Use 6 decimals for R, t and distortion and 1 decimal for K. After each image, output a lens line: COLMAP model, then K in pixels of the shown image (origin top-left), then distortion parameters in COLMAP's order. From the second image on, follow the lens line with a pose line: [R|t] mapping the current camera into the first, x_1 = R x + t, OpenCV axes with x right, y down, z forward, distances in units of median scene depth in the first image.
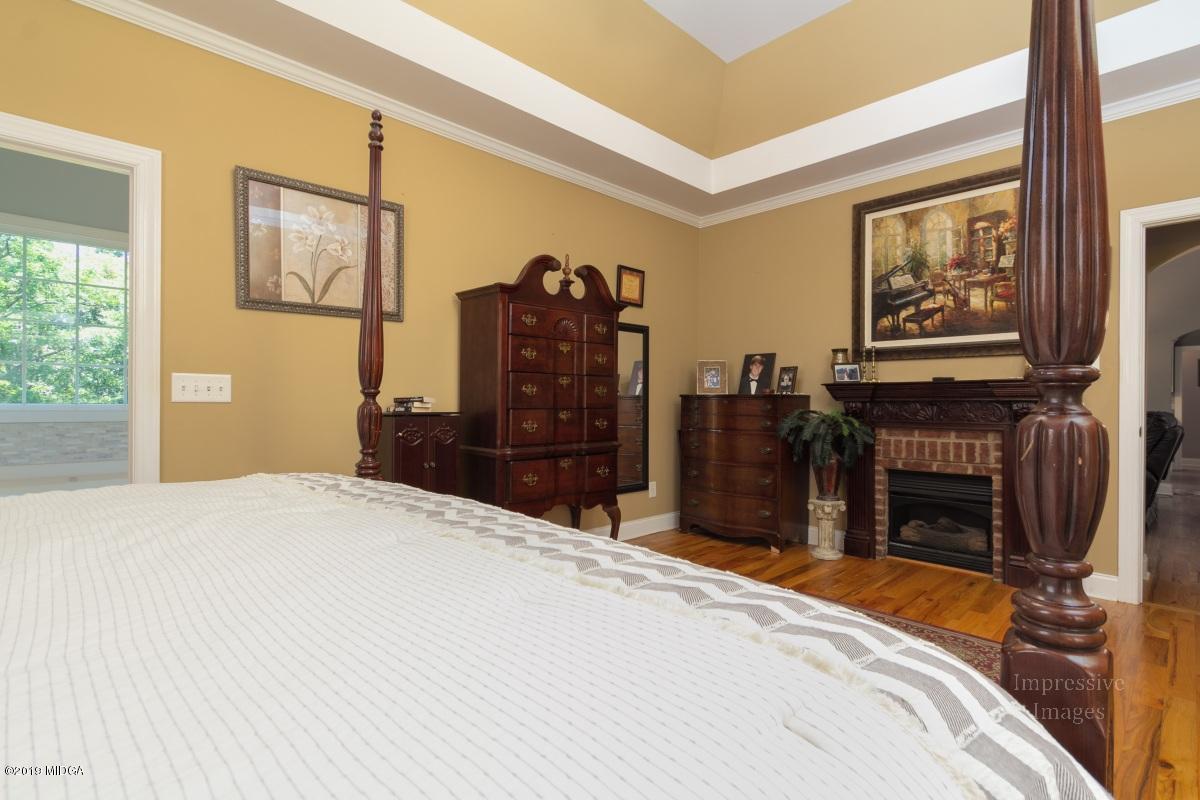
lens RADIAL K [[567.6, 0, 607.8], [0, 567.6, 400.1], [0, 0, 1]] dist [-0.003289, -0.000689]
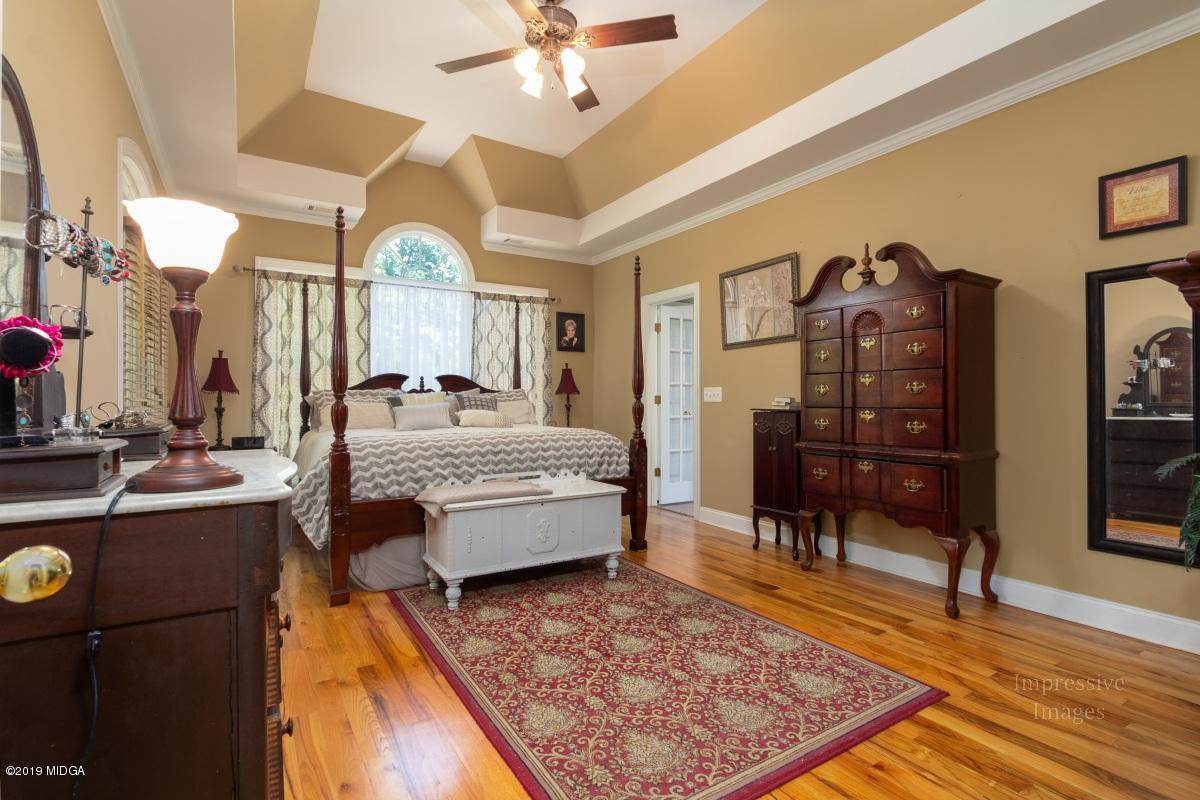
lens RADIAL K [[567.6, 0, 607.8], [0, 567.6, 400.1], [0, 0, 1]] dist [-0.003289, -0.000689]
pose [[-0.204777, -0.007565, -0.978779, 1.068867], [0.001614, 0.999966, -0.008067, 0.009864], [0.978807, -0.003232, -0.204758, 0.890890]]
